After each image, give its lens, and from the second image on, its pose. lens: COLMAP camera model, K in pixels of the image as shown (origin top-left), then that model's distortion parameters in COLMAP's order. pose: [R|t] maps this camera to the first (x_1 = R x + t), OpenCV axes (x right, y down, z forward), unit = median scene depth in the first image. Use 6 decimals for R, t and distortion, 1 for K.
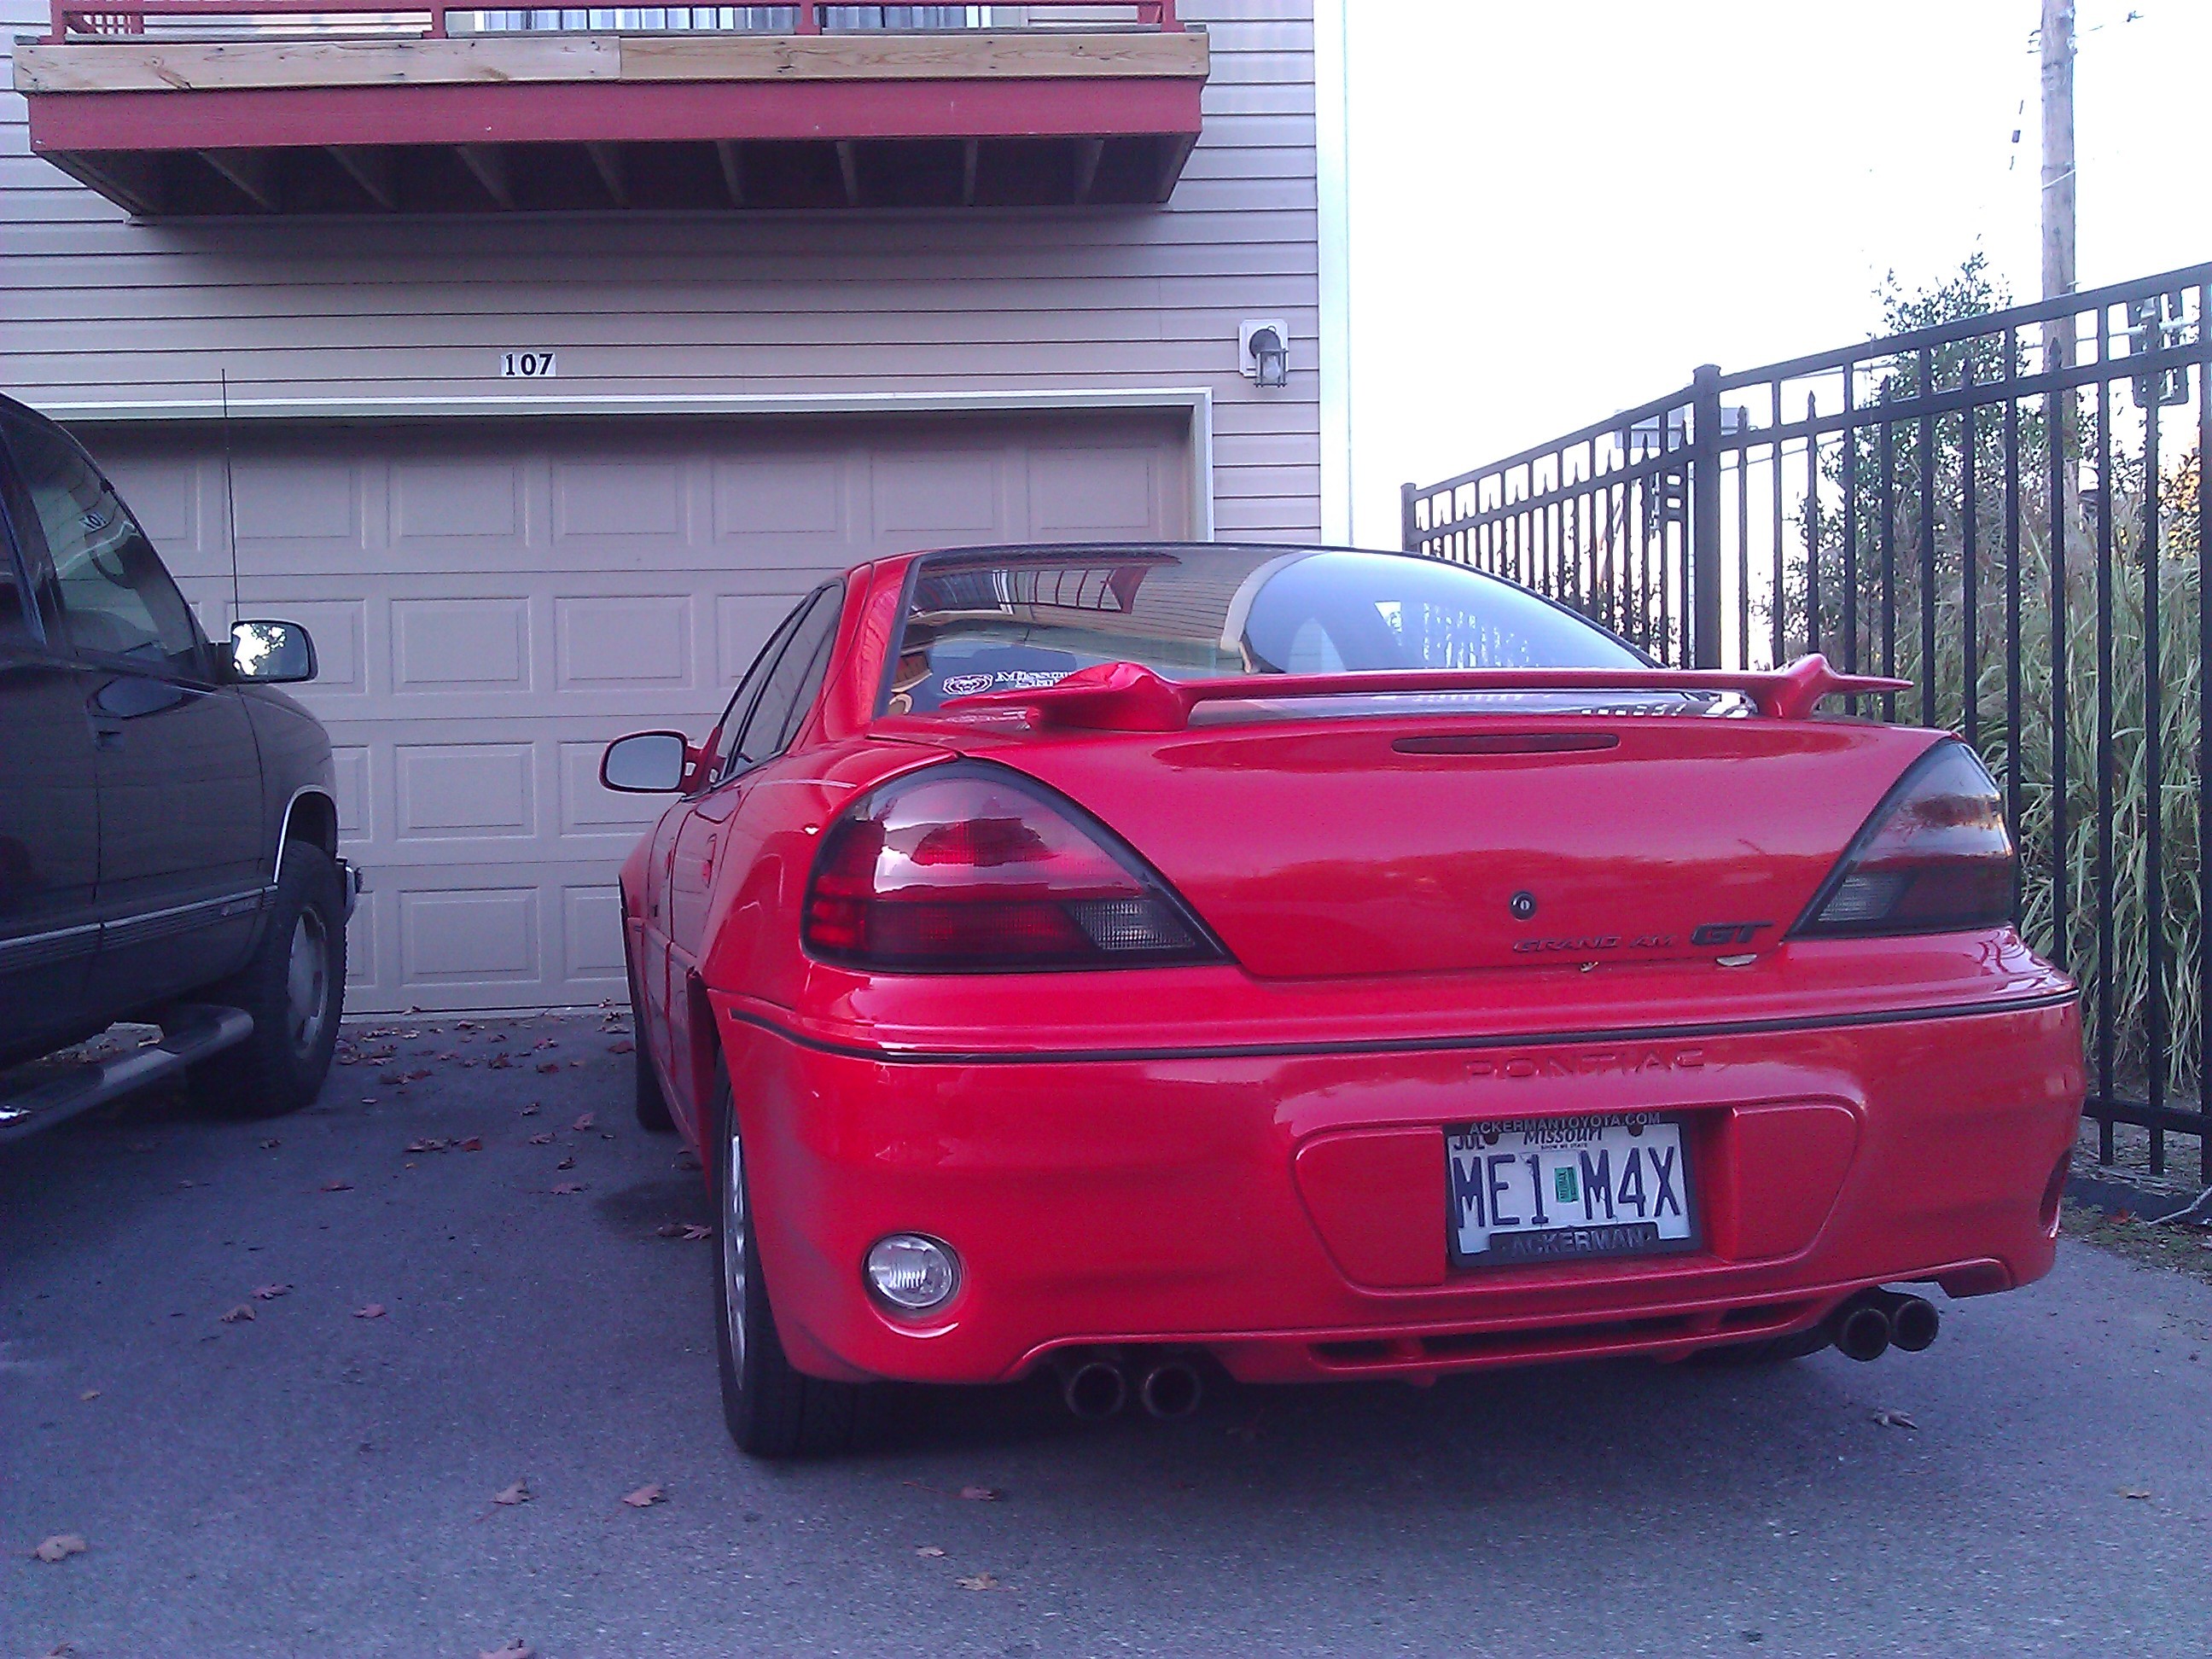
lens RADIAL K [[1568.5, 0, 1071.2], [0, 1568.5, 791.9], [0, 0, 1]] dist [0.074958, -0.072665]
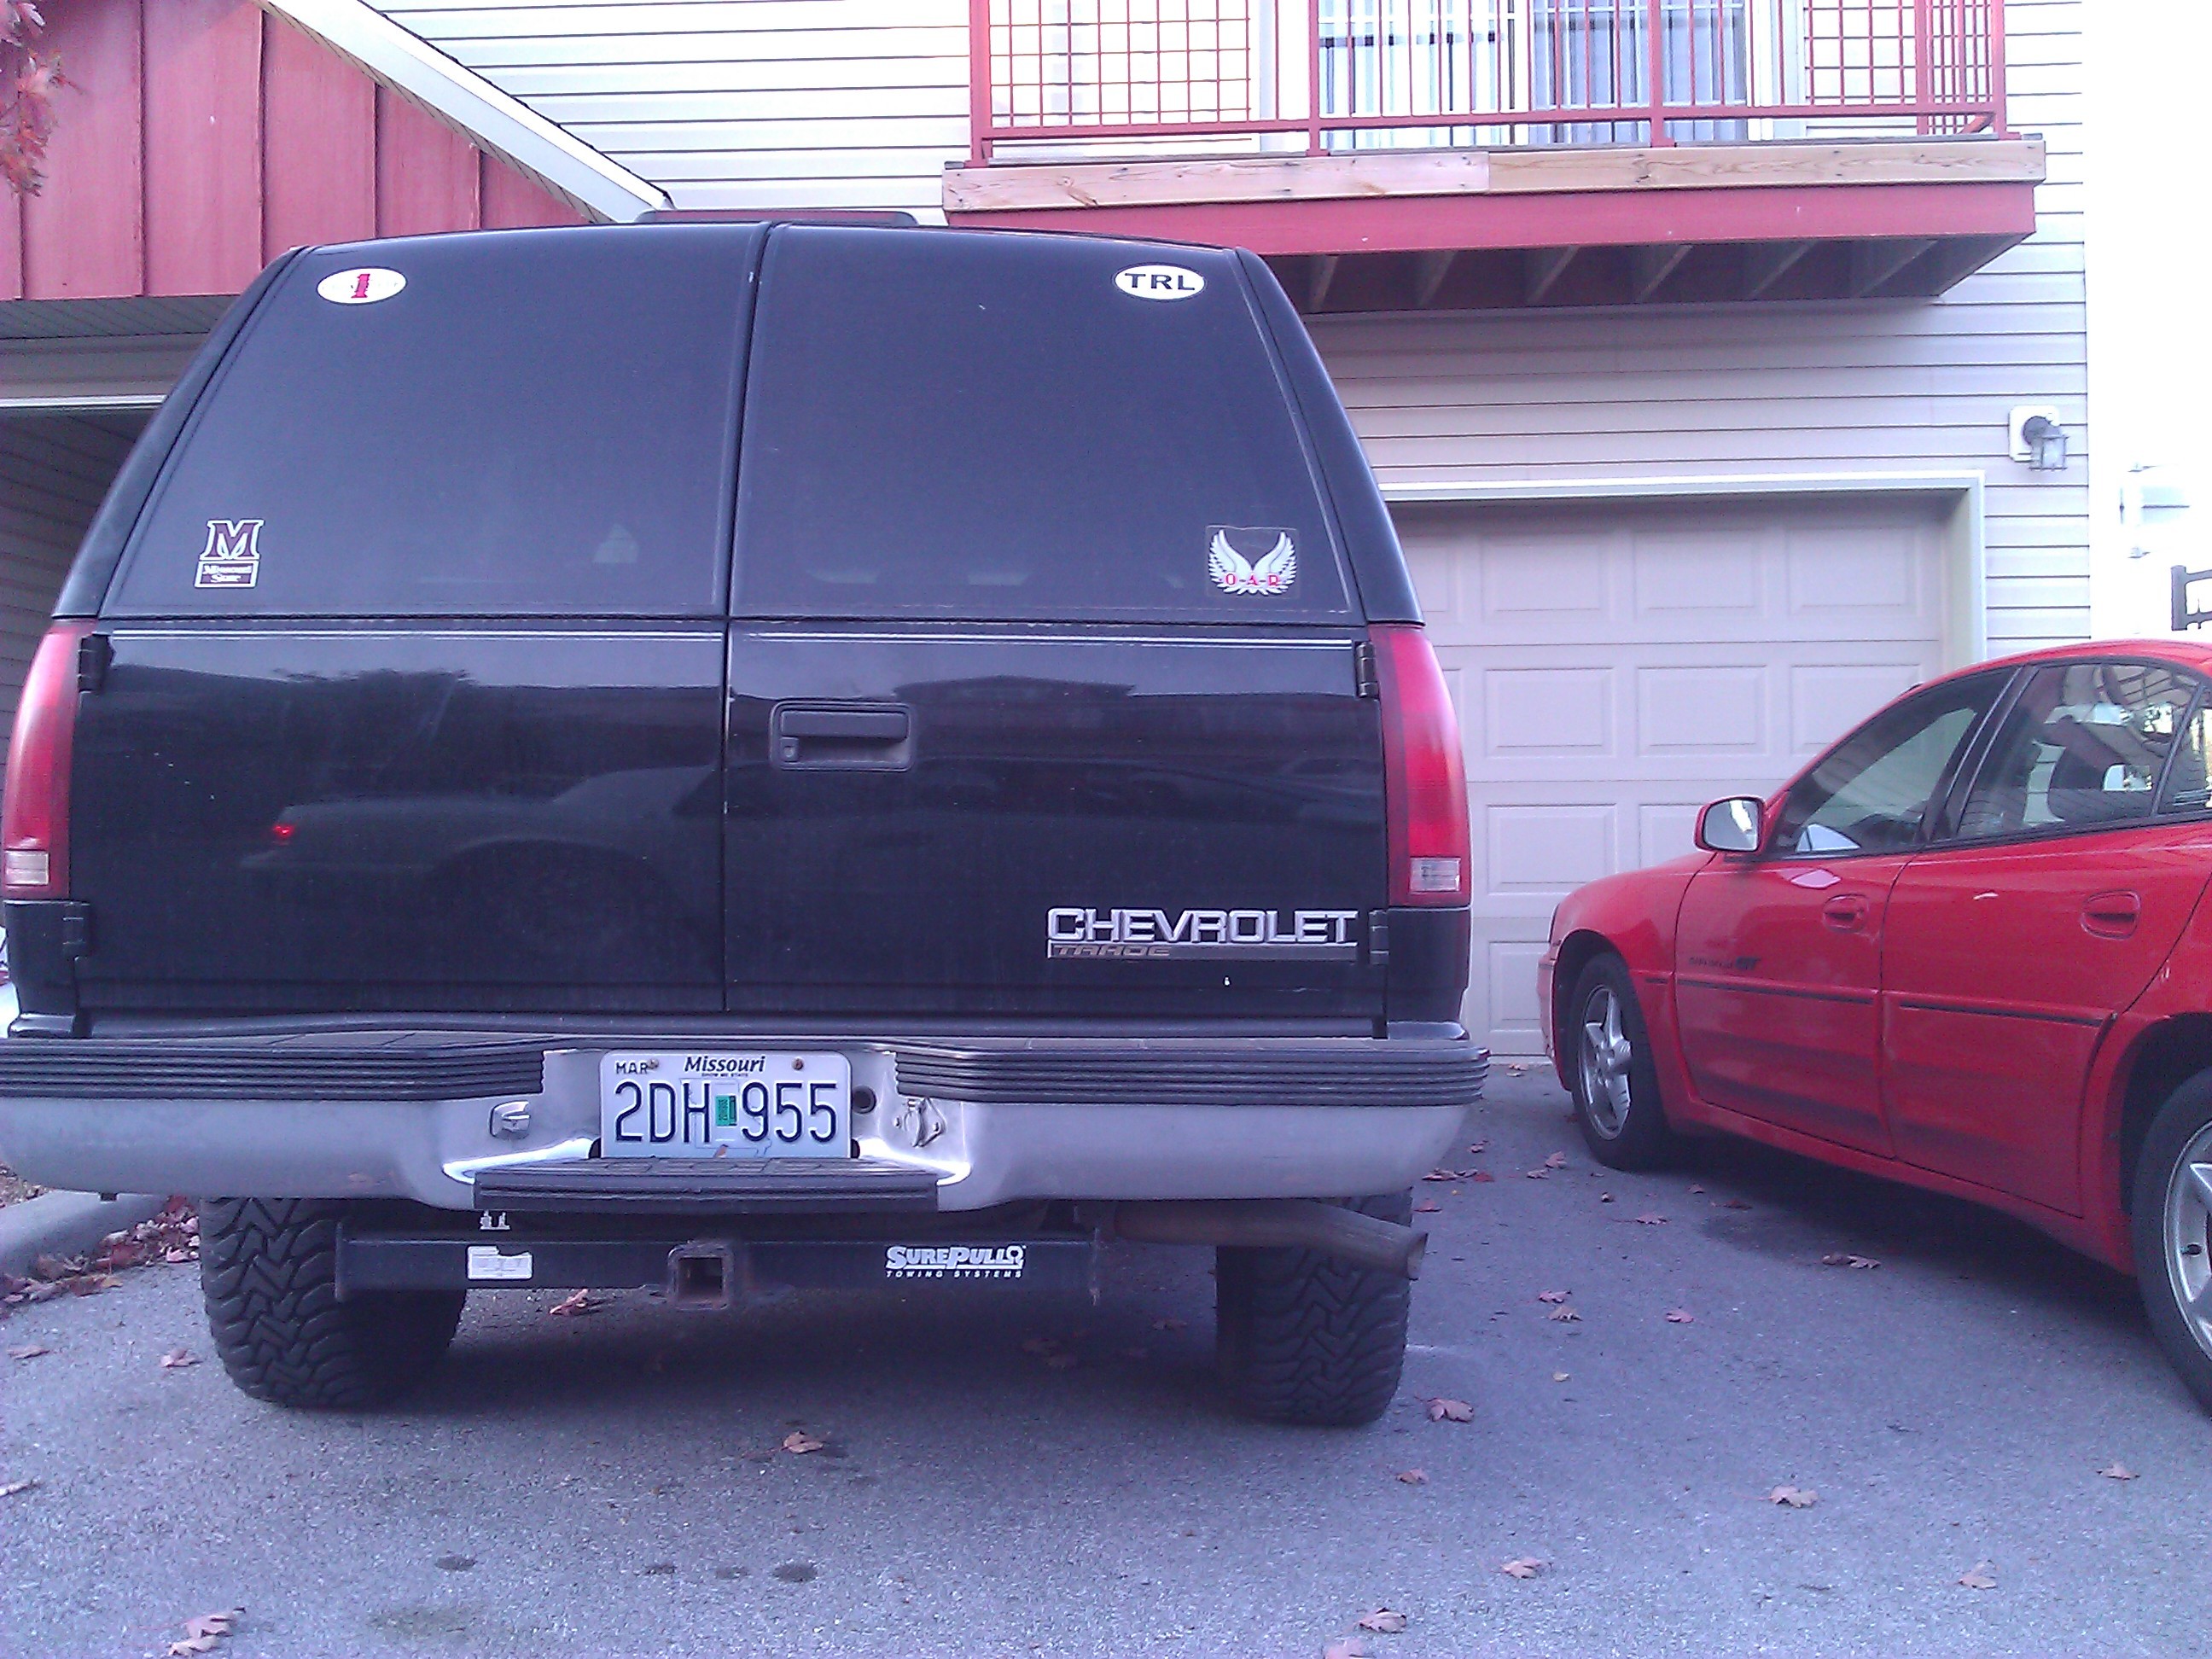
lens RADIAL K [[1600.0, 0, 1106.0], [0, 1600.0, 829.5], [0, 0, 1]] dist [-0.003717, 0.001143]
pose [[0.998751, 0.008971, -0.049150, -0.481149], [-0.010438, 0.999506, -0.029659, 0.017211], [0.048860, 0.030135, 0.998351, -0.074777]]
